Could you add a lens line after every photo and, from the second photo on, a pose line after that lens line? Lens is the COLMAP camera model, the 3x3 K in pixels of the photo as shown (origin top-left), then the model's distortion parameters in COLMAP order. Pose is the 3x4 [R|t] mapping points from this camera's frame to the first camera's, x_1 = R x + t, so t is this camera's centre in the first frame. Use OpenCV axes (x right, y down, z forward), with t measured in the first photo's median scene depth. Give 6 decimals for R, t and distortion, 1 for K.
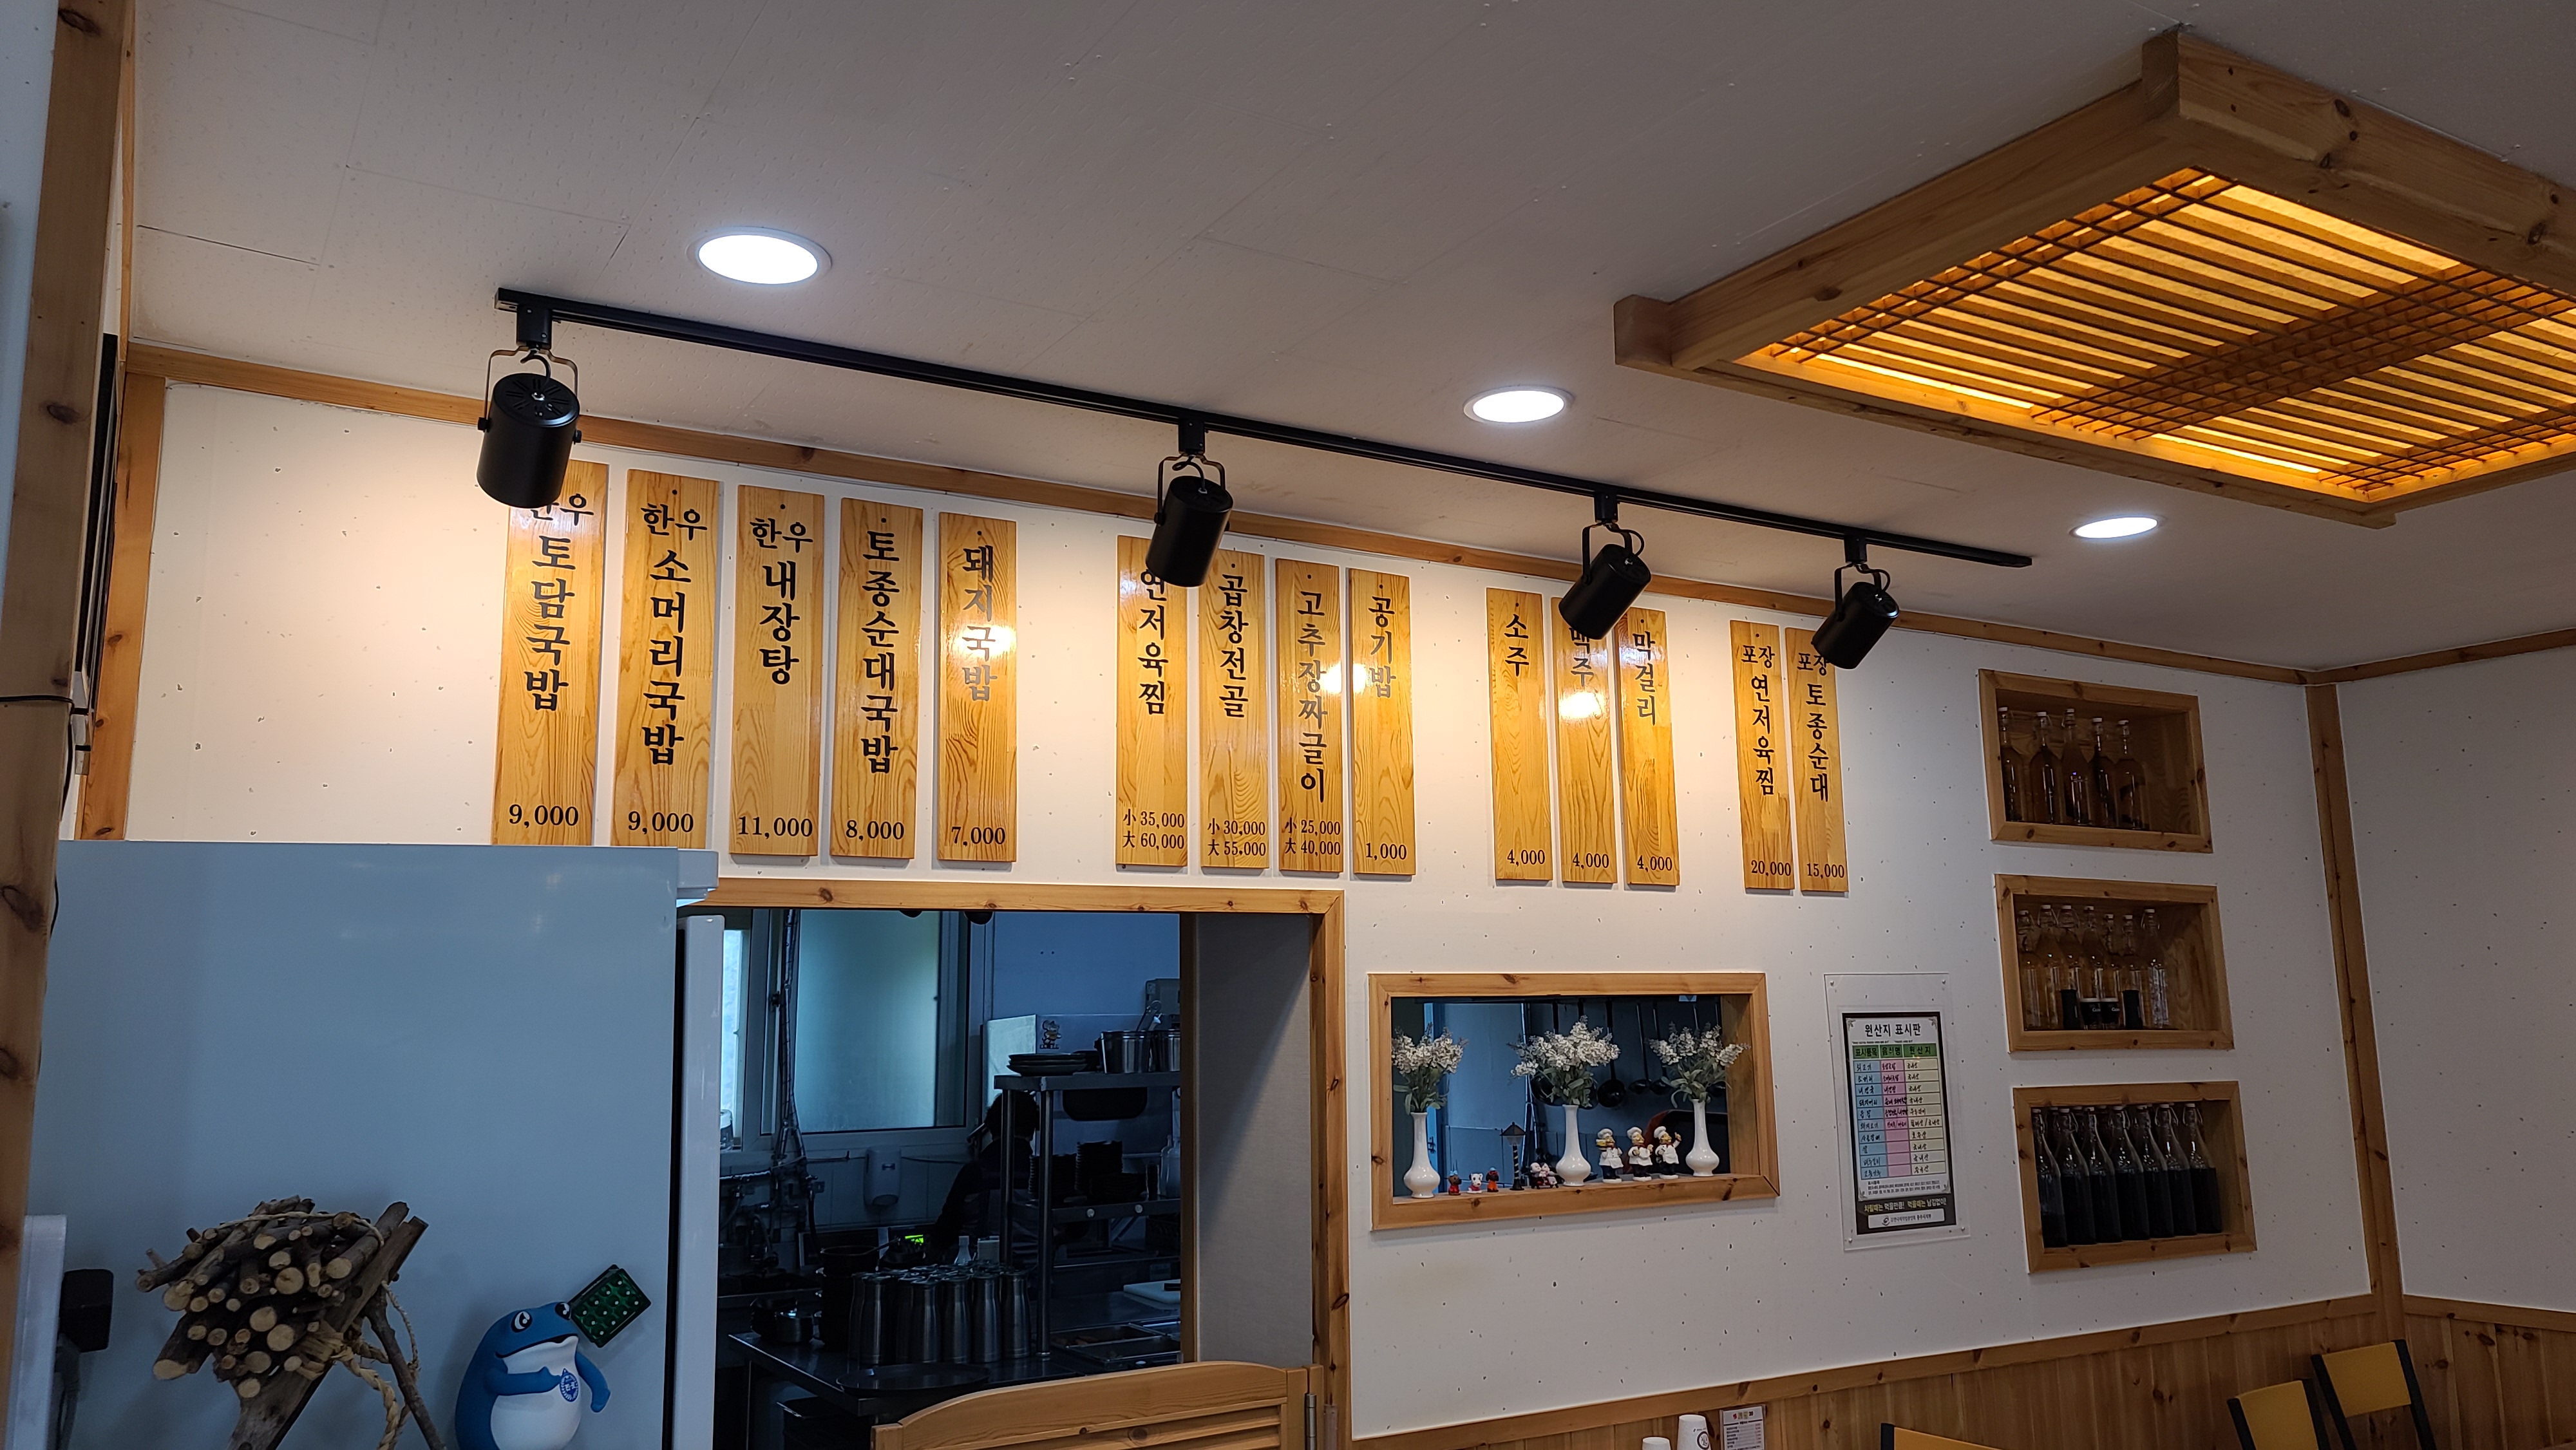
lens RADIAL K [[1871.9, 0, 1278.4], [0, 1871.9, 733.8], [0, 0, 1]] dist [0.025930, -0.004602]
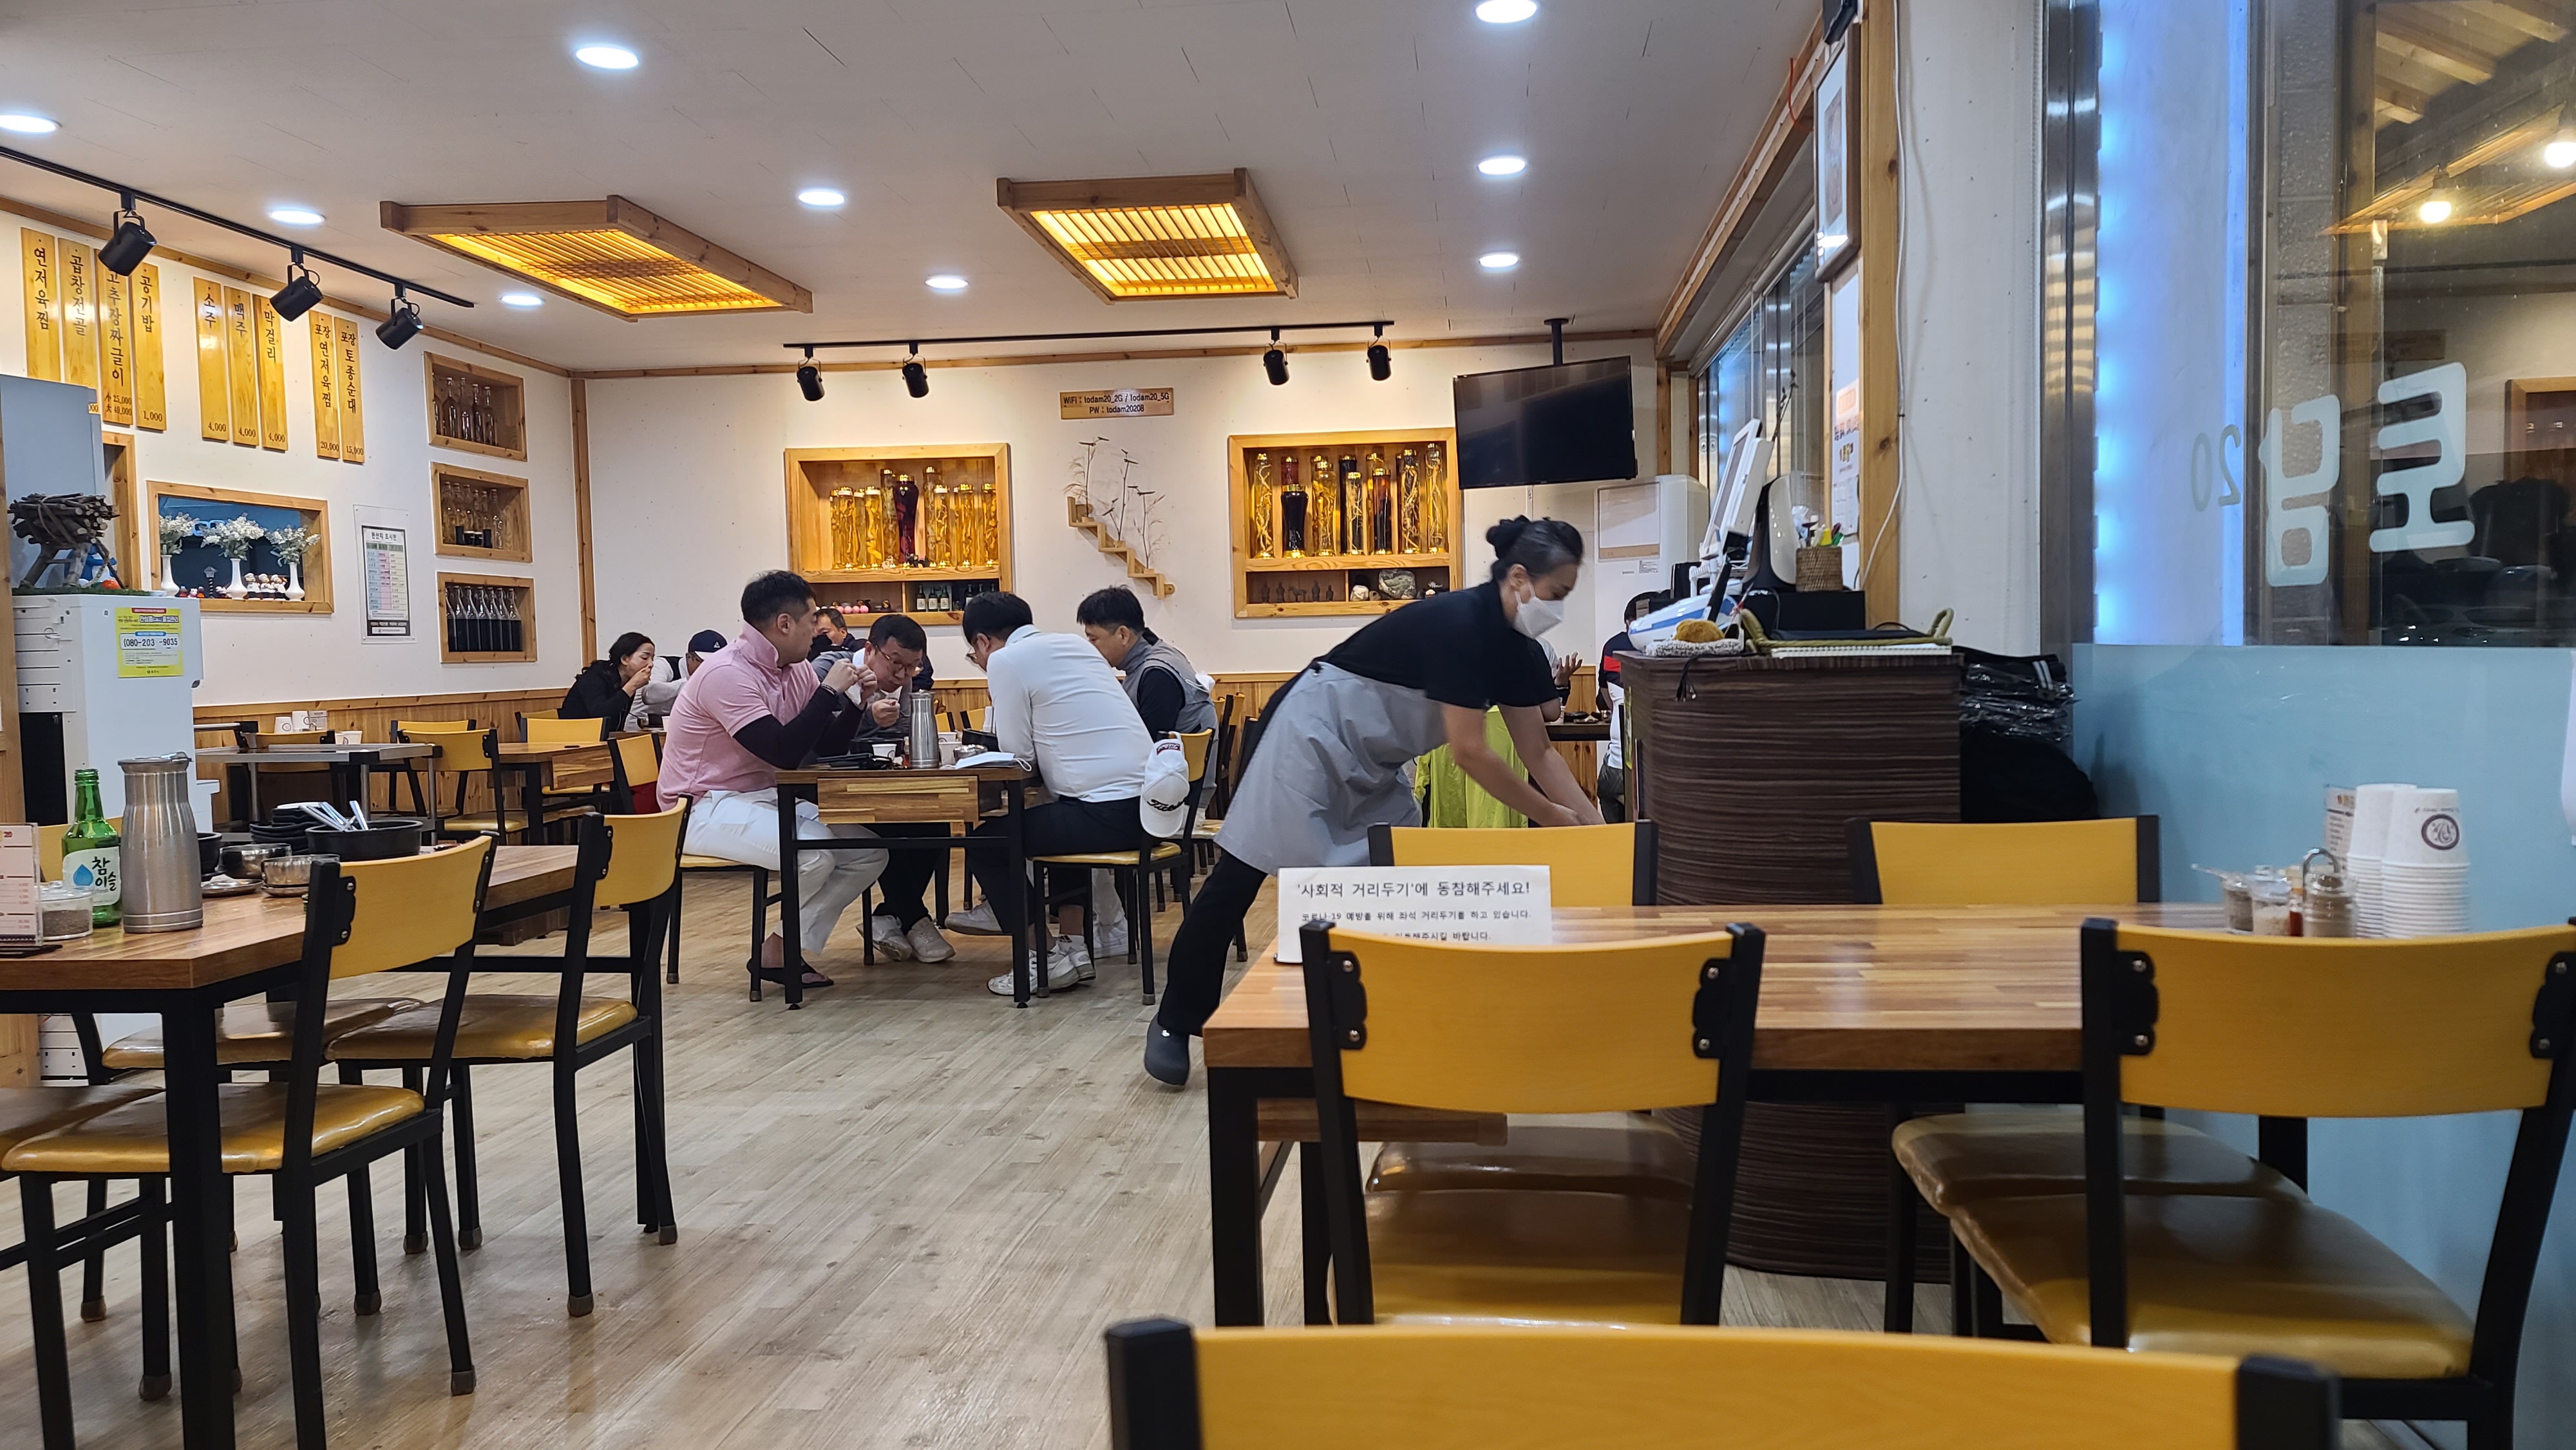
lens RADIAL K [[1871.9, 0, 1285.3], [0, 1871.9, 742.3], [0, 0, 1]] dist [0.025930, -0.004602]
pose [[0.604639, -0.036139, 0.795680, -0.683712], [-0.114928, 0.984558, 0.132052, 0.003402], [-0.788165, -0.171289, 0.591148, -0.946755]]
